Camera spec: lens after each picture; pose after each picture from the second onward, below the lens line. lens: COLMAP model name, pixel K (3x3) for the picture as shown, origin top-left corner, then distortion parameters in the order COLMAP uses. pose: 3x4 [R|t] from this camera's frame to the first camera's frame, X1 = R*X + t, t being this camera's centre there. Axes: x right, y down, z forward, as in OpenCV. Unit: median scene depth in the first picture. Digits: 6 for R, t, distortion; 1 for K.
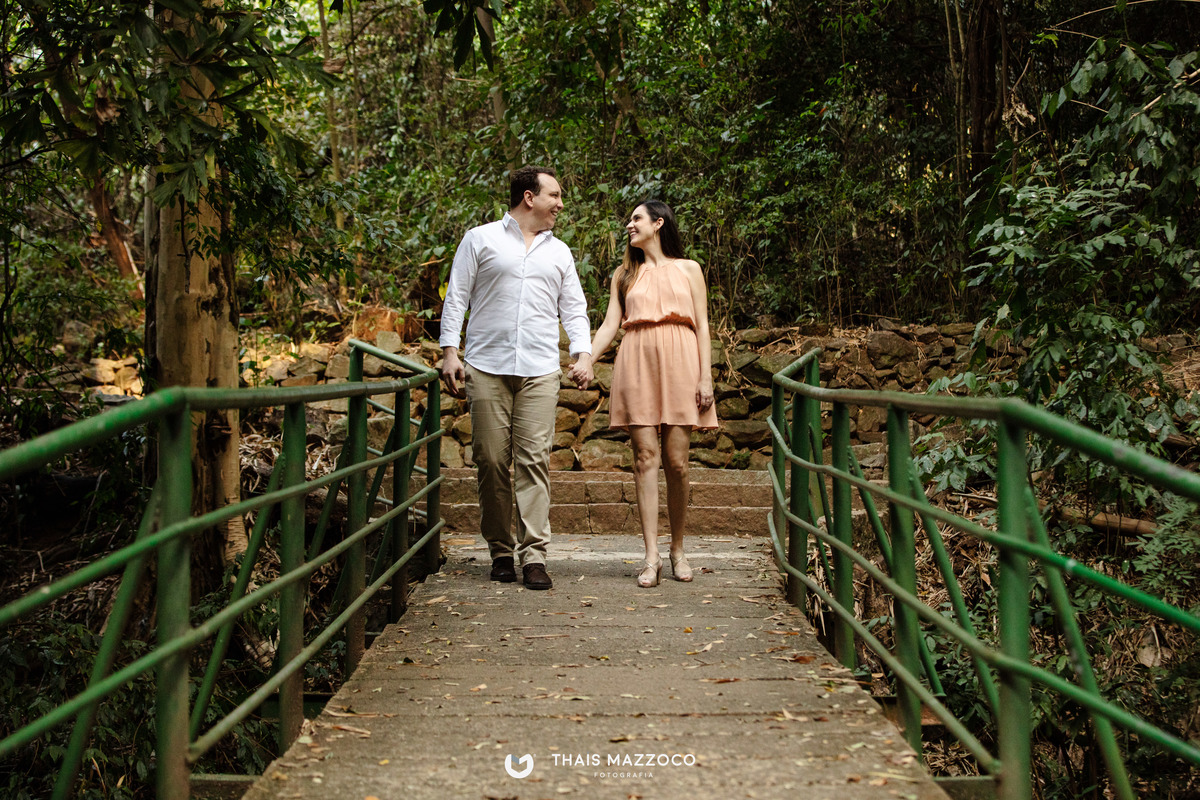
lens RADIAL K [[2499.1, 0, 600.0], [0, 2499.1, 400.0], [0, 0, 1]] dist [-0.183022, 0.570976]
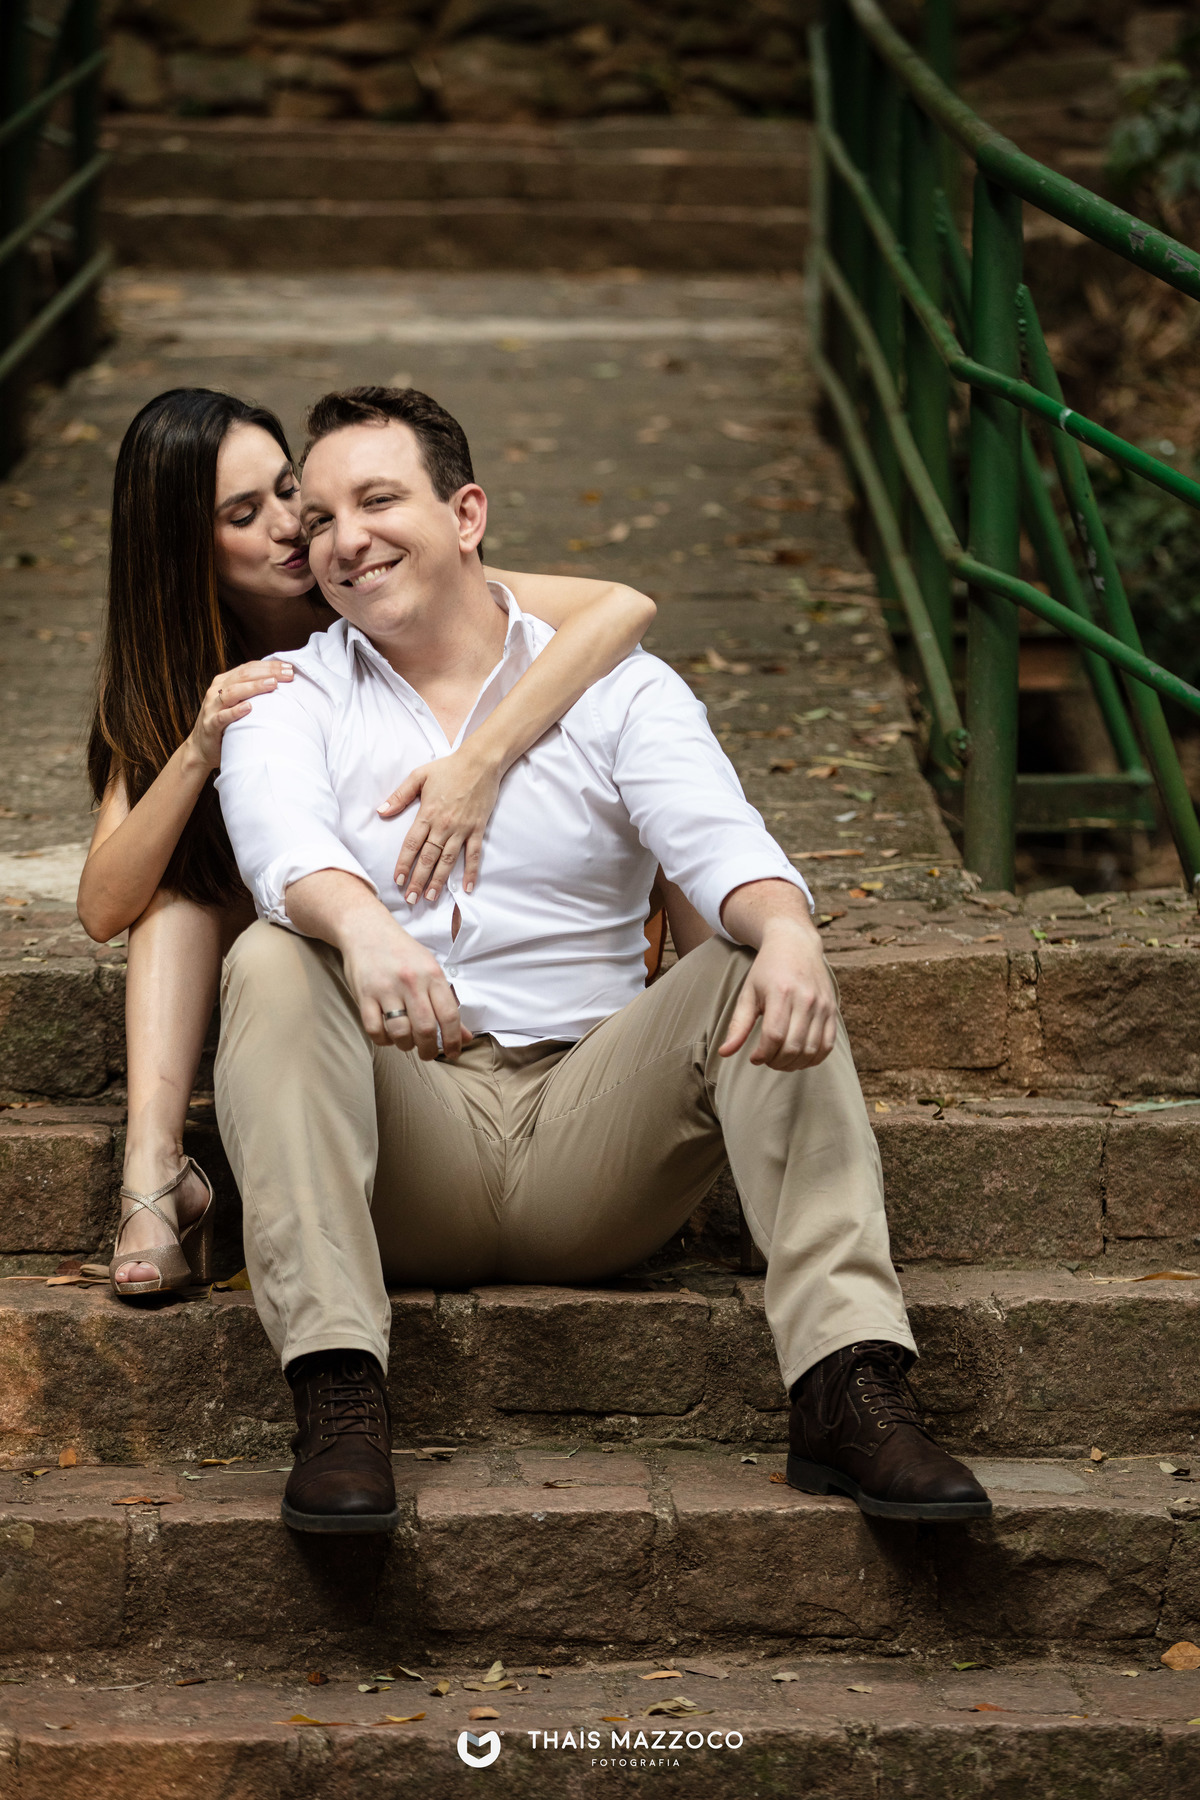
lens RADIAL K [[6992.5, 0, 600.0], [0, 6992.5, 900.0], [0, 0, 1]] dist [0.423894, 4.714793]
pose [[0.999999, 0.001102, -0.000465, 0.050243], [-0.001017, 0.988053, 0.154112, -0.059225], [0.000629, -0.154112, 0.988053, -0.531472]]
